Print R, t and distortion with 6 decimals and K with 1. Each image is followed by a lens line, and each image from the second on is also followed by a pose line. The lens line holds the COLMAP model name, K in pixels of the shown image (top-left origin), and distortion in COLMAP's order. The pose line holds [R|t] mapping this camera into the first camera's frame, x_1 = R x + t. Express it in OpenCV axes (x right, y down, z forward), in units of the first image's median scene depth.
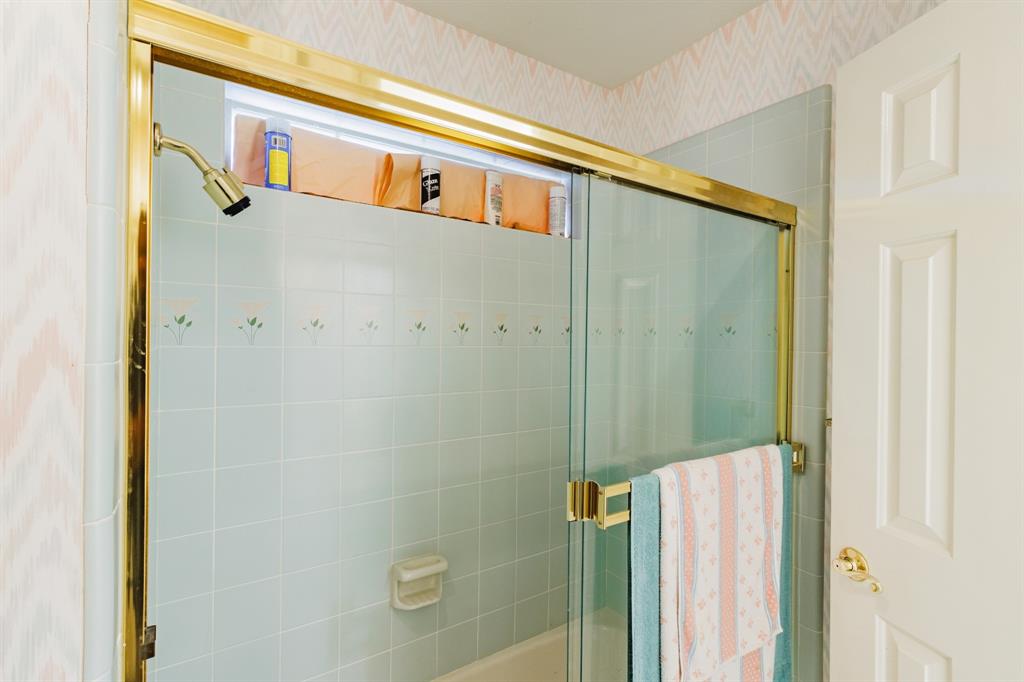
lens RADIAL K [[474.9, 0, 506.6], [0, 474.9, 342.0], [0, 0, 1]] dist [0.007278, -0.000058]
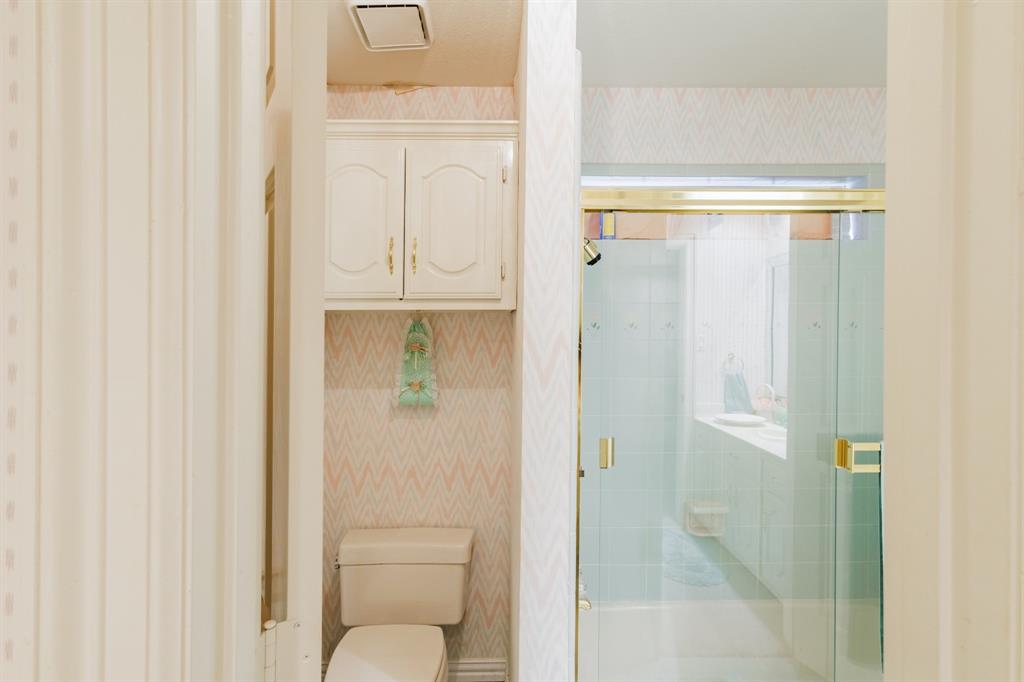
lens RADIAL K [[474.9, 0, 506.6], [0, 474.9, 342.0], [0, 0, 1]] dist [0.007278, -0.000058]
pose [[0.840870, -0.000795, -0.541236, 0.105482], [0.006922, 0.999933, 0.009286, -0.002461], [0.541192, -0.011555, 0.840819, -0.641814]]
